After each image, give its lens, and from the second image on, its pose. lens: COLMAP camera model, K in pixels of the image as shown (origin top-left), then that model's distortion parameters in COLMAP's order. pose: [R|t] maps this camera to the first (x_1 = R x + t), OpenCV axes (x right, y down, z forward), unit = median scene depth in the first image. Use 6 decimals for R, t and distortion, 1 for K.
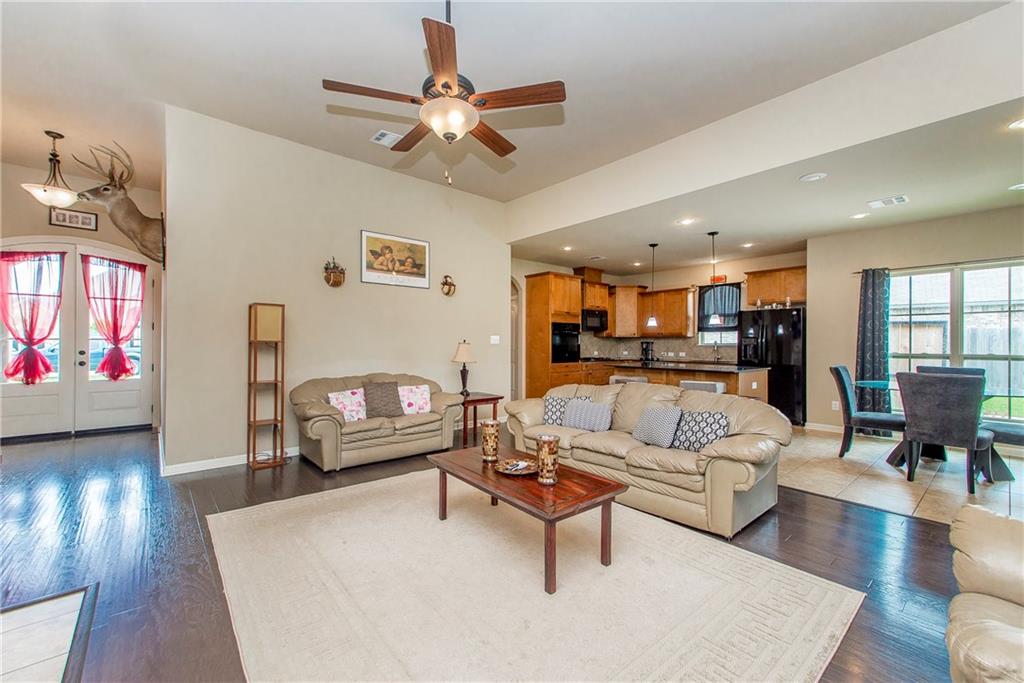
lens RADIAL K [[422.1, 0, 494.0], [0, 422.1, 344.1], [0, 0, 1]] dist [0.001895, -0.000973]
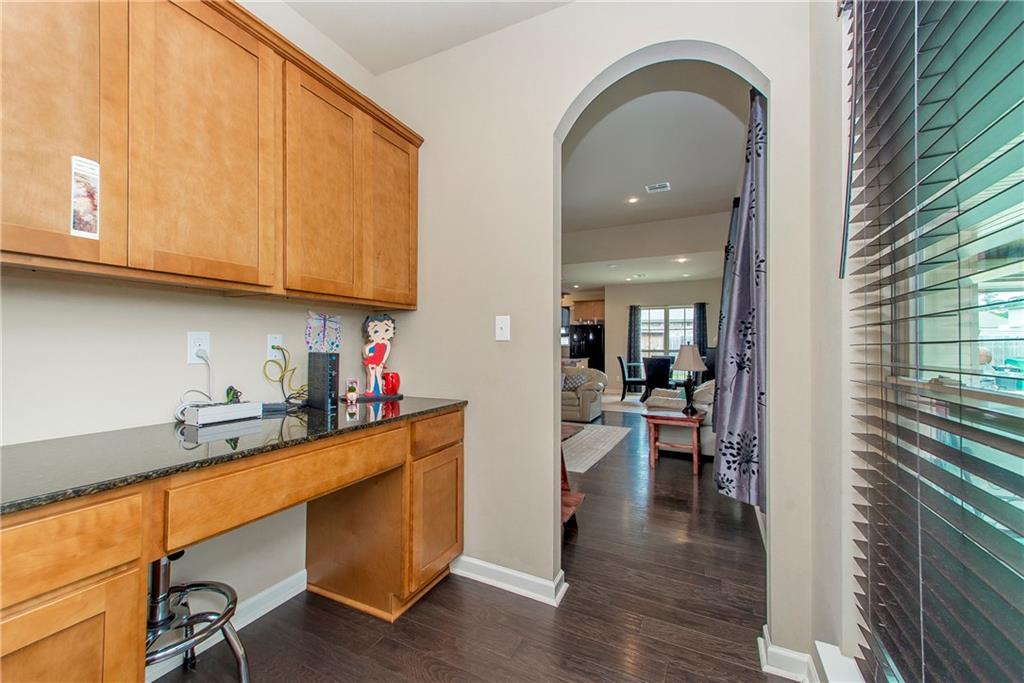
lens RADIAL K [[422.1, 0, 504.4], [0, 422.1, 337.0], [0, 0, 1]] dist [0.001895, -0.000973]
pose [[0.909938, 0.007602, 0.414675, -0.333647], [0.000951, 0.999791, -0.020414, 0.002807], [-0.414744, 0.018969, 0.909740, -0.384674]]
